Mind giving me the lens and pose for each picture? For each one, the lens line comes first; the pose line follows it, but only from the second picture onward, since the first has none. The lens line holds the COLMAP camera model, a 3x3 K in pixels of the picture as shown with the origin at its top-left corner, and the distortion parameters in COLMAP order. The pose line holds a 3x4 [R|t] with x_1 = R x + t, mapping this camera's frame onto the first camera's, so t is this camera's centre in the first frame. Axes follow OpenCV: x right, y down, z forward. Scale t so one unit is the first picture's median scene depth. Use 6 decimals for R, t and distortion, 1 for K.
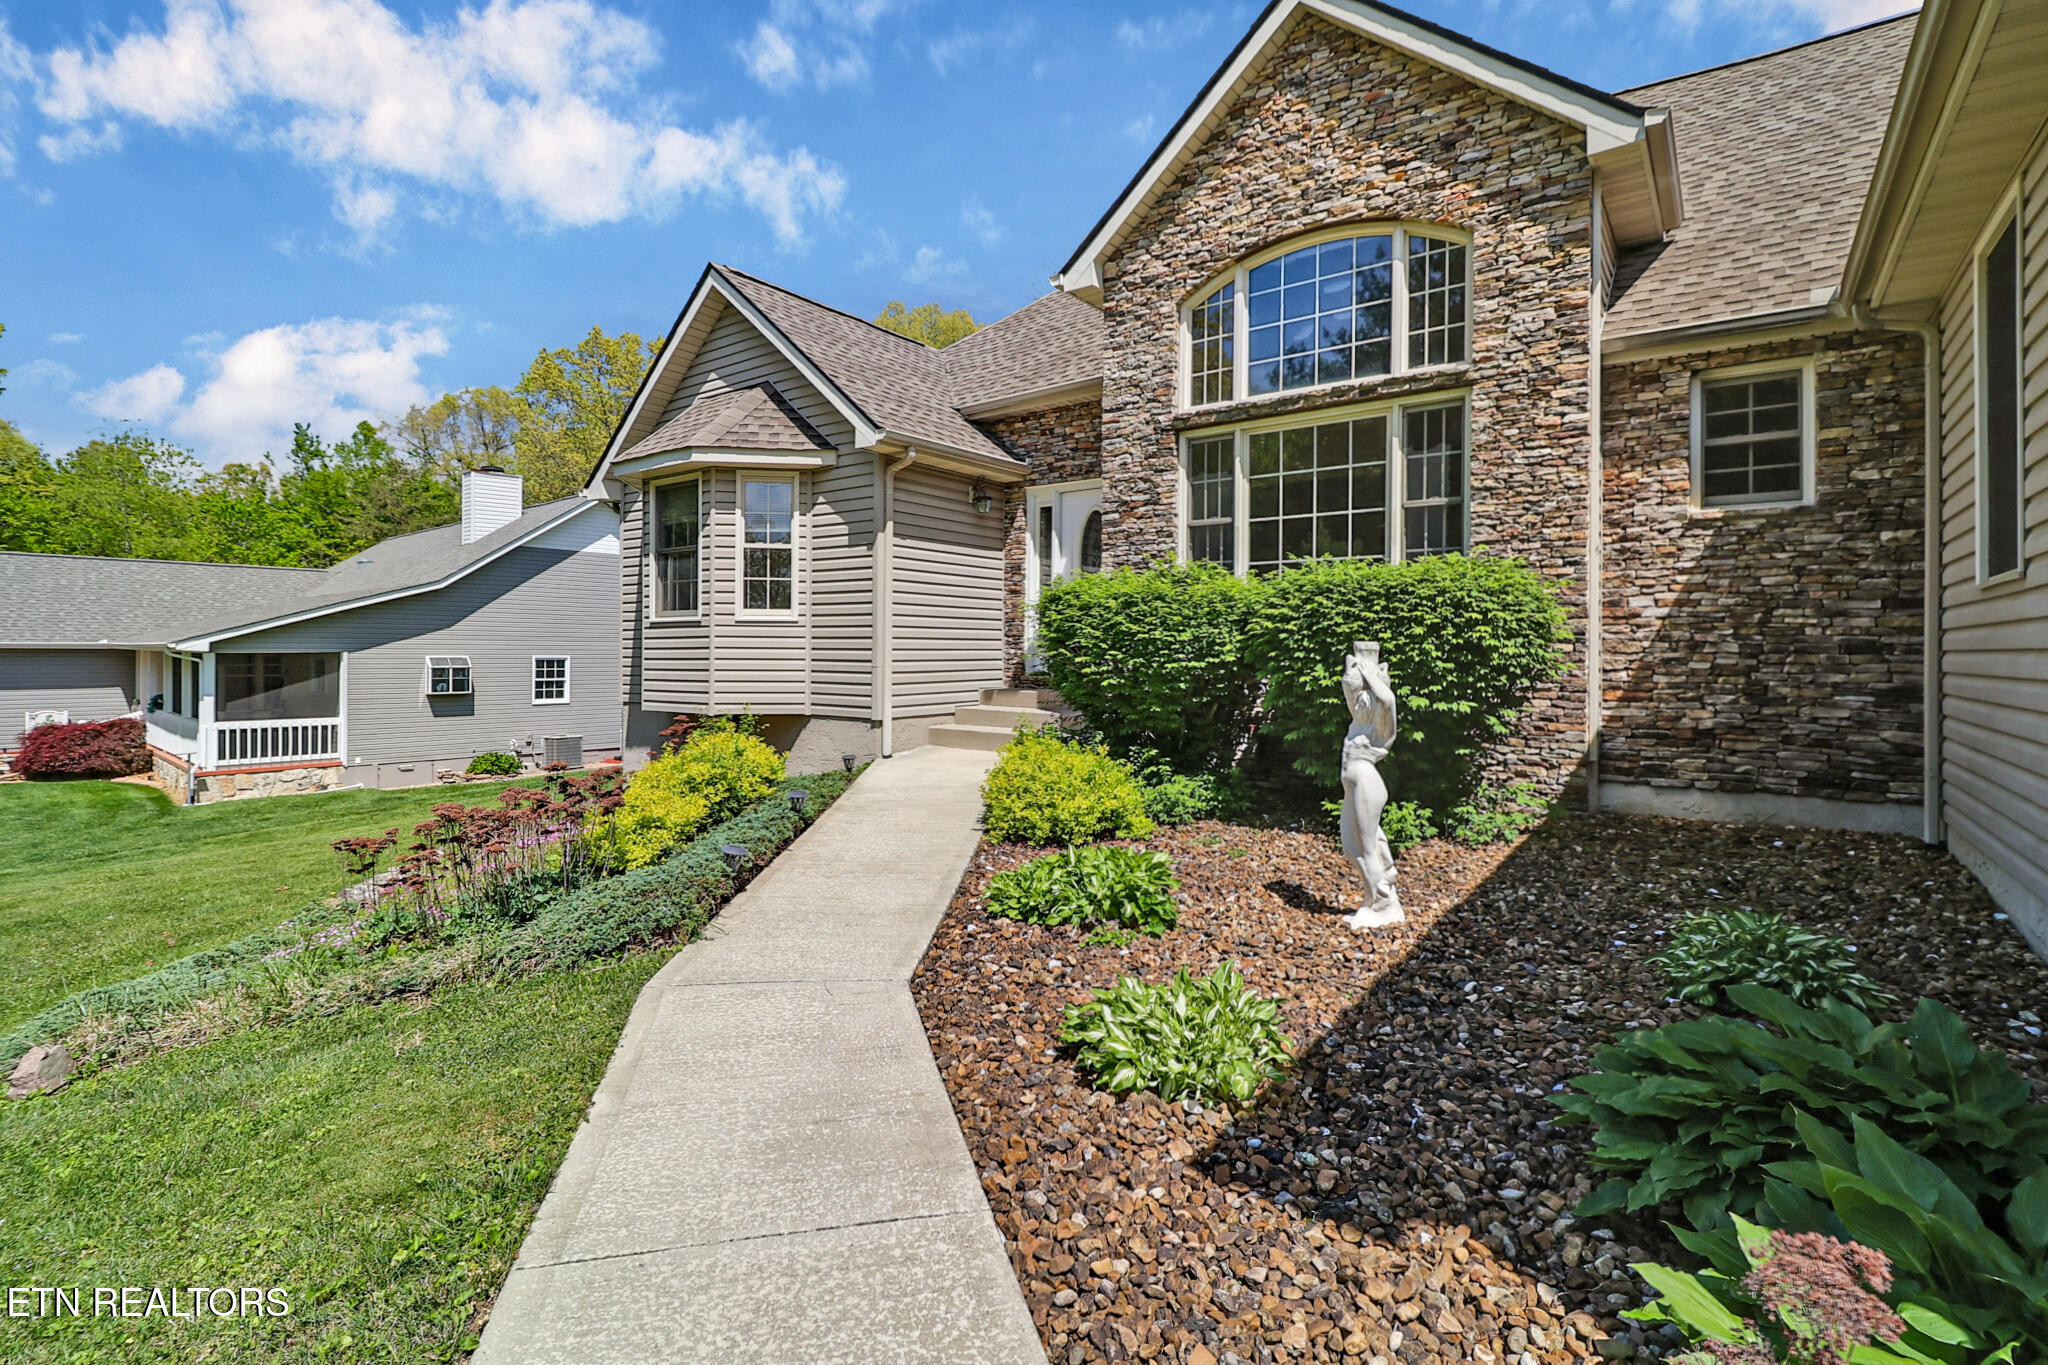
lens RADIAL K [[940.5, 0, 1002.2], [0, 940.5, 649.0], [0, 0, 1]] dist [-0.006810, -0.001008]
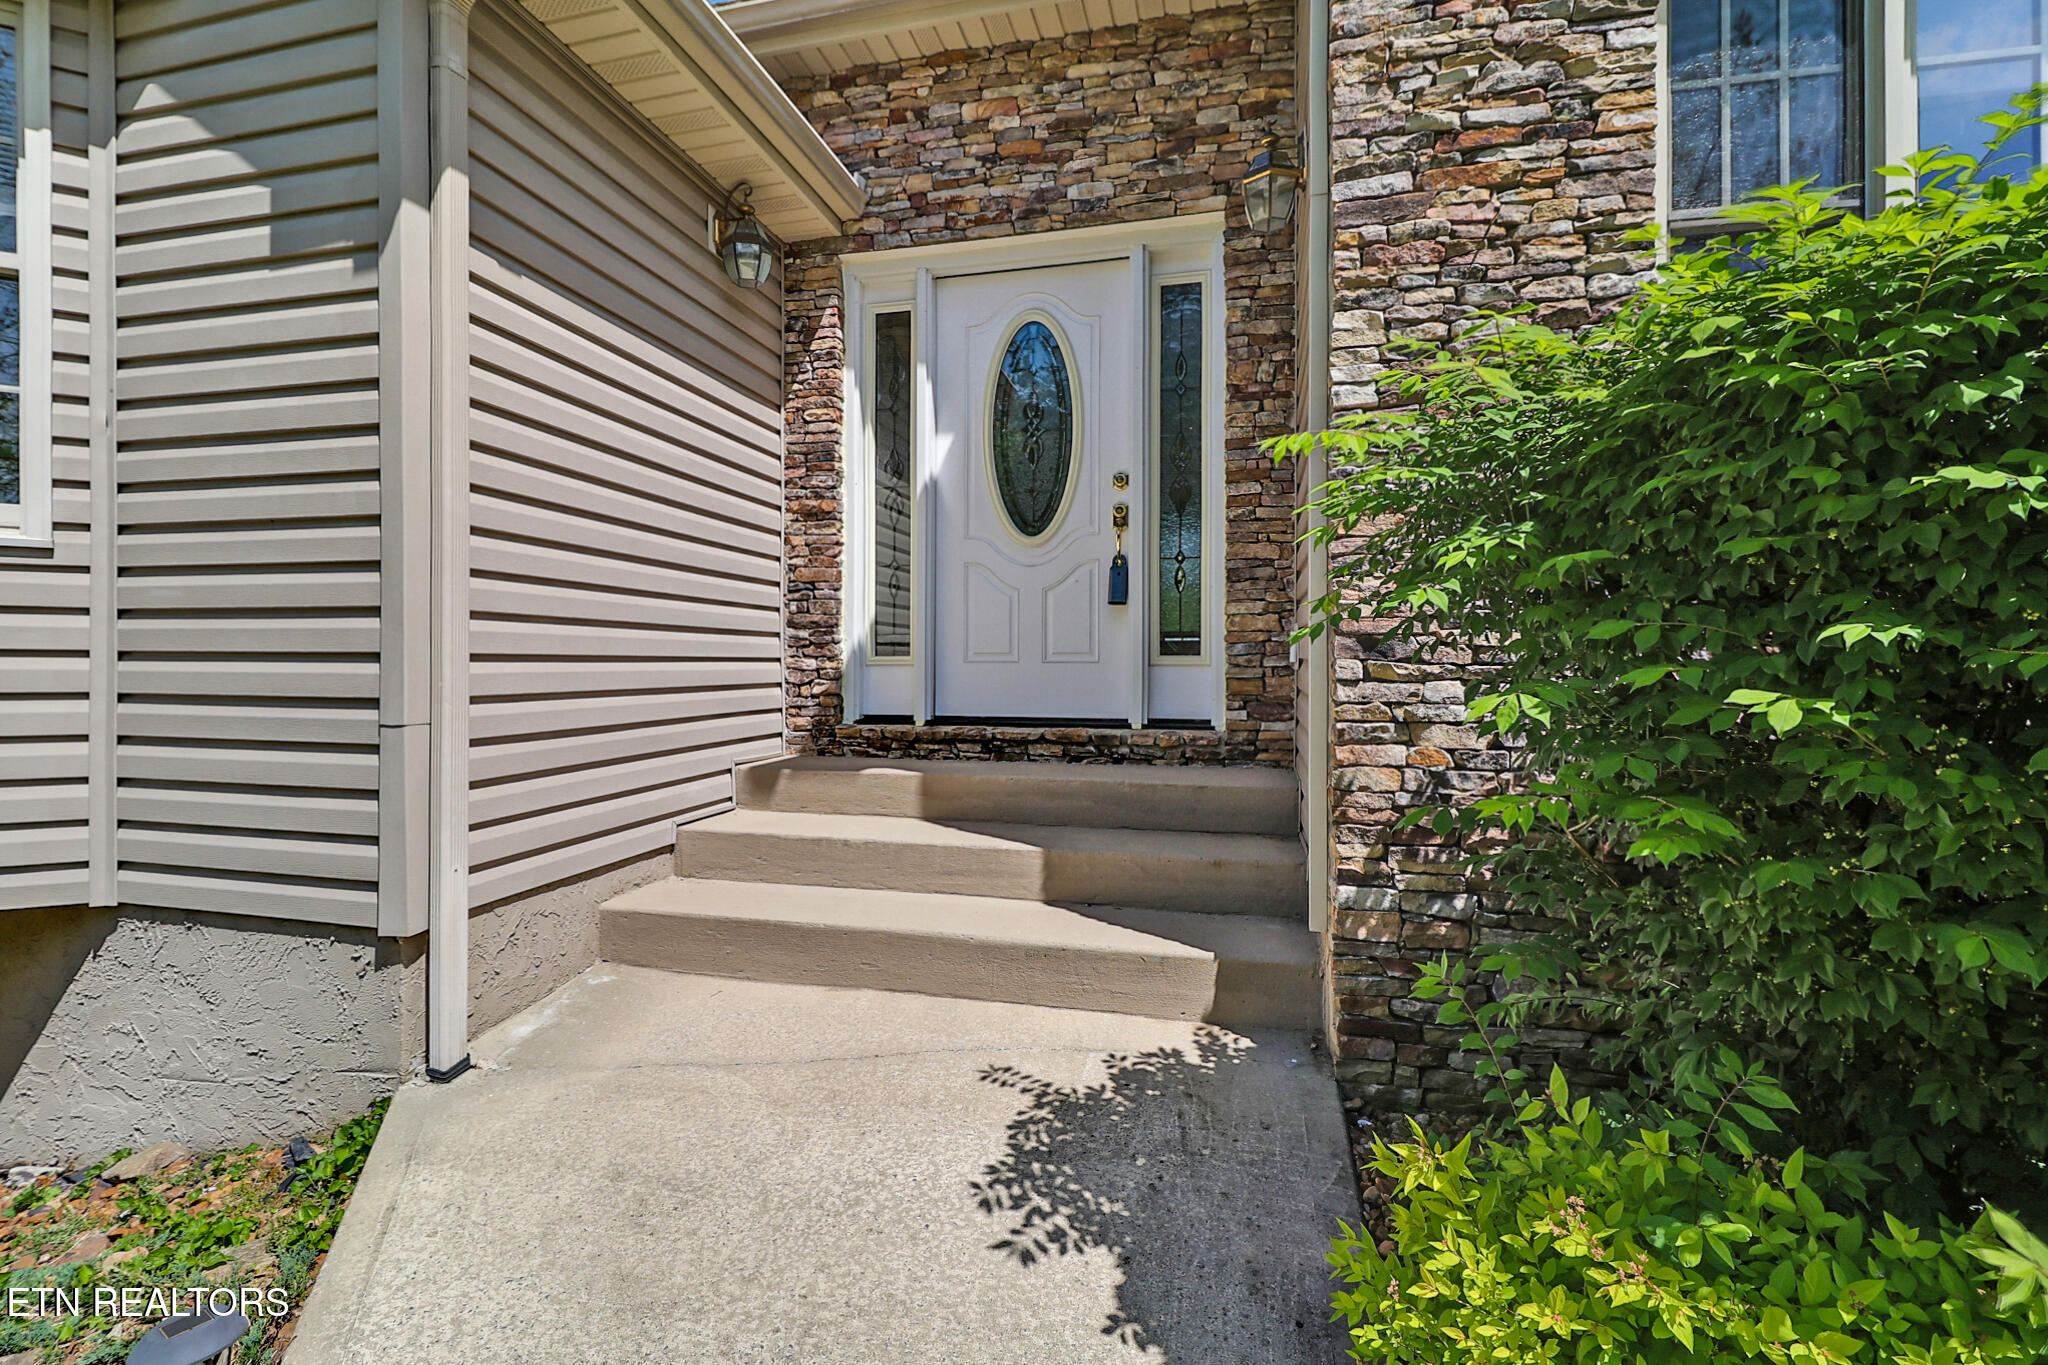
lens RADIAL K [[919.3, 0, 1029.7], [0, 919.3, 673.1], [0, 0, 1]] dist [-0.015680, 0.000291]
pose [[0.897693, -0.008513, 0.440540, -0.088513], [0.004099, 0.999931, 0.010971, 0.002863], [-0.440603, -0.008043, 0.897666, 0.699467]]
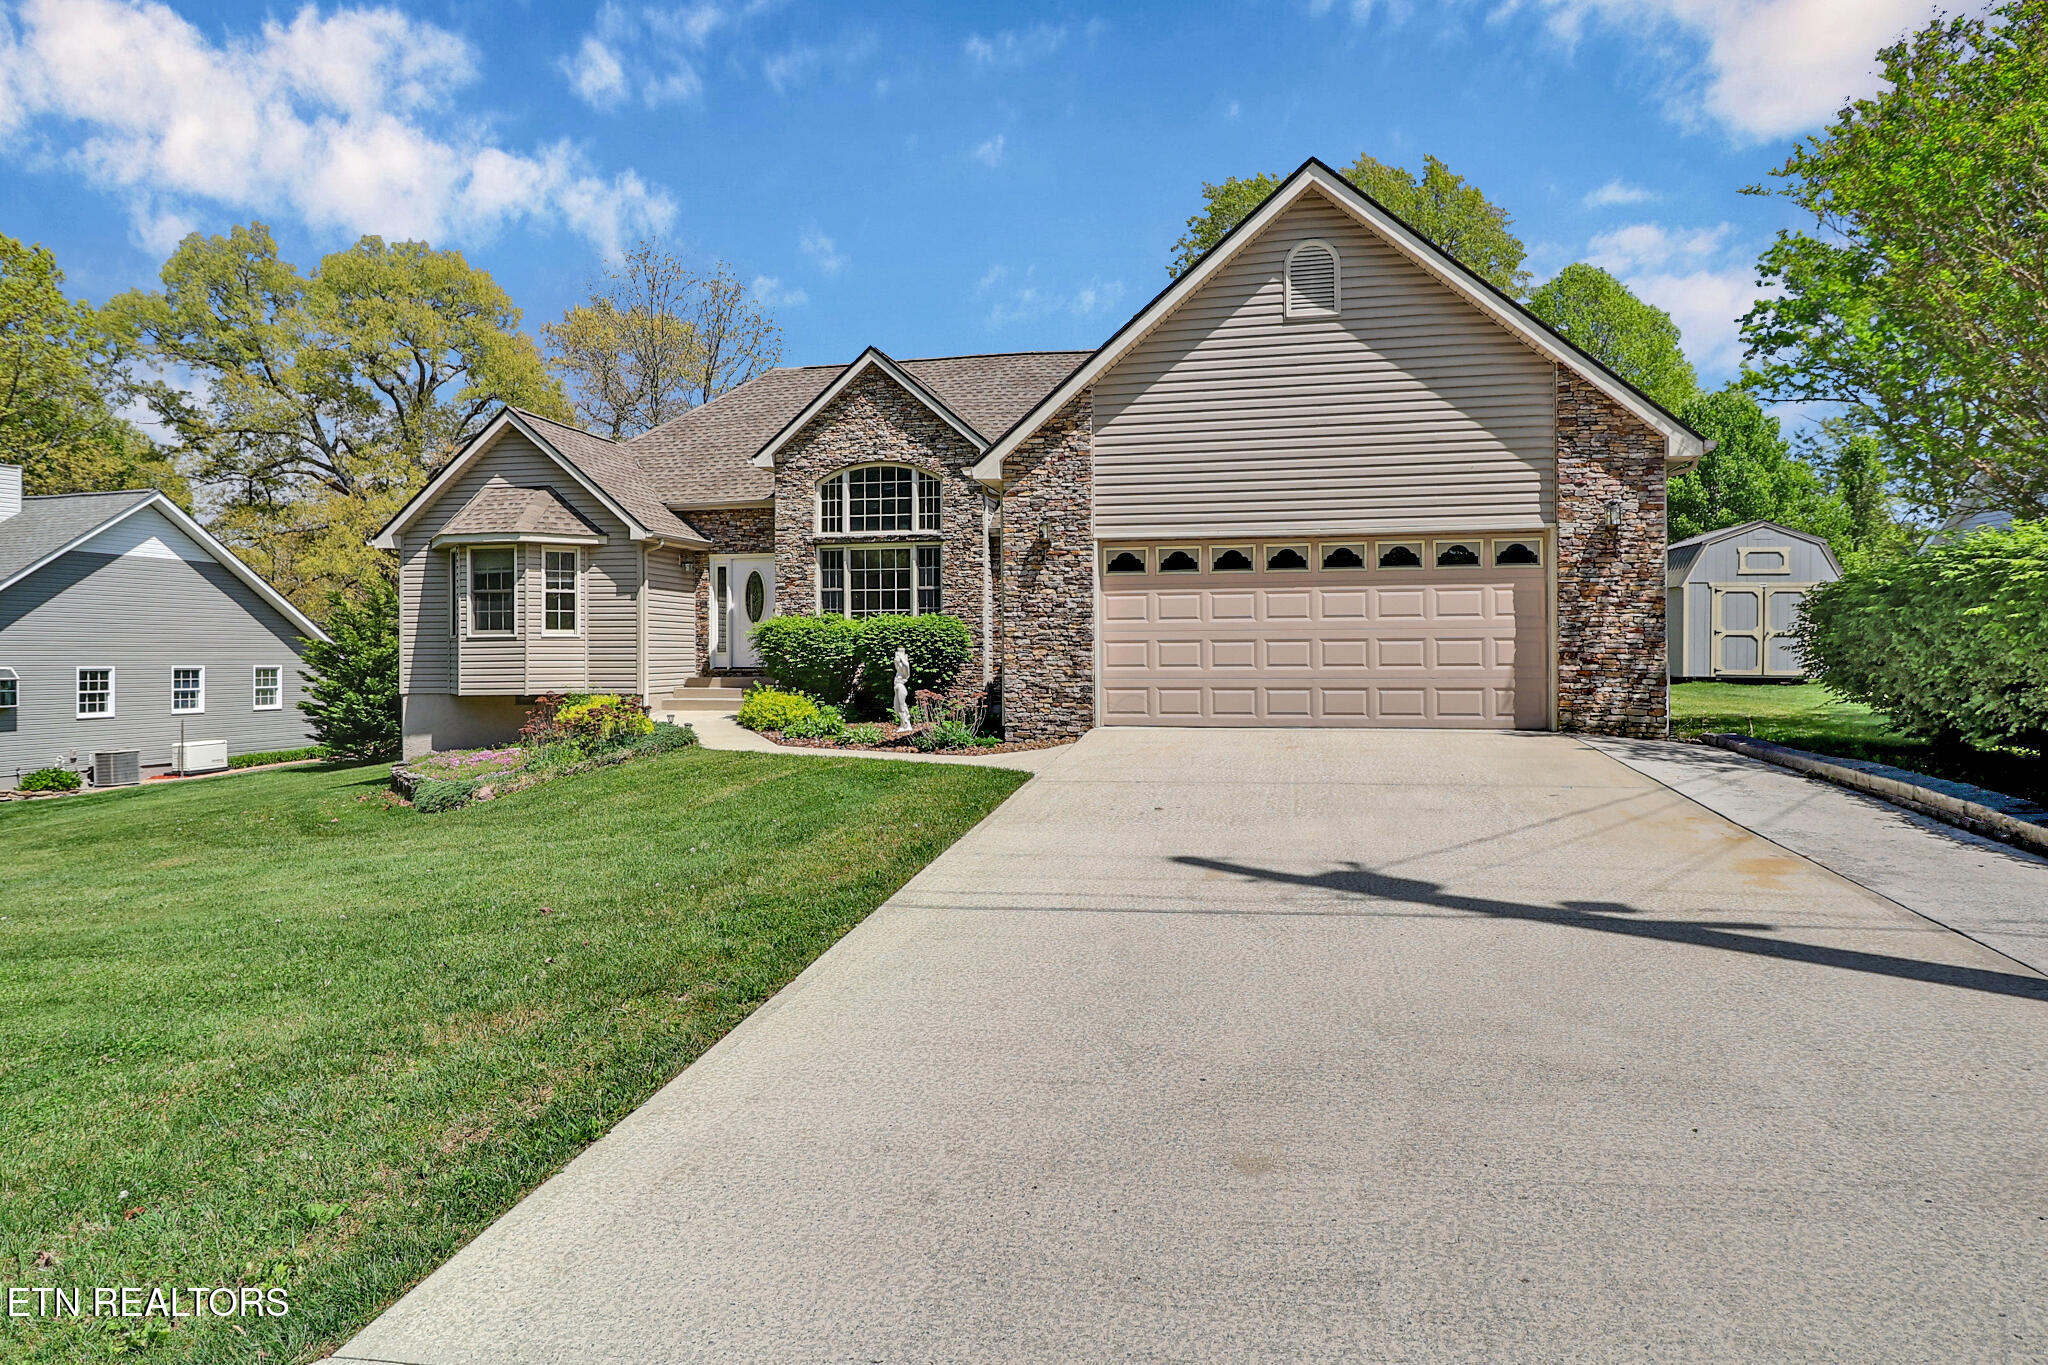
lens RADIAL K [[1338.0, 0, 1024.0], [0, 1338.0, 682.5], [0, 0, 1]] dist [0.011248, 0.001820]
pose [[0.901023, -0.017206, 0.433430, -0.567710], [0.009036, 0.999741, 0.020902, 0.008494], [-0.433677, -0.014916, 0.900945, -1.540274]]
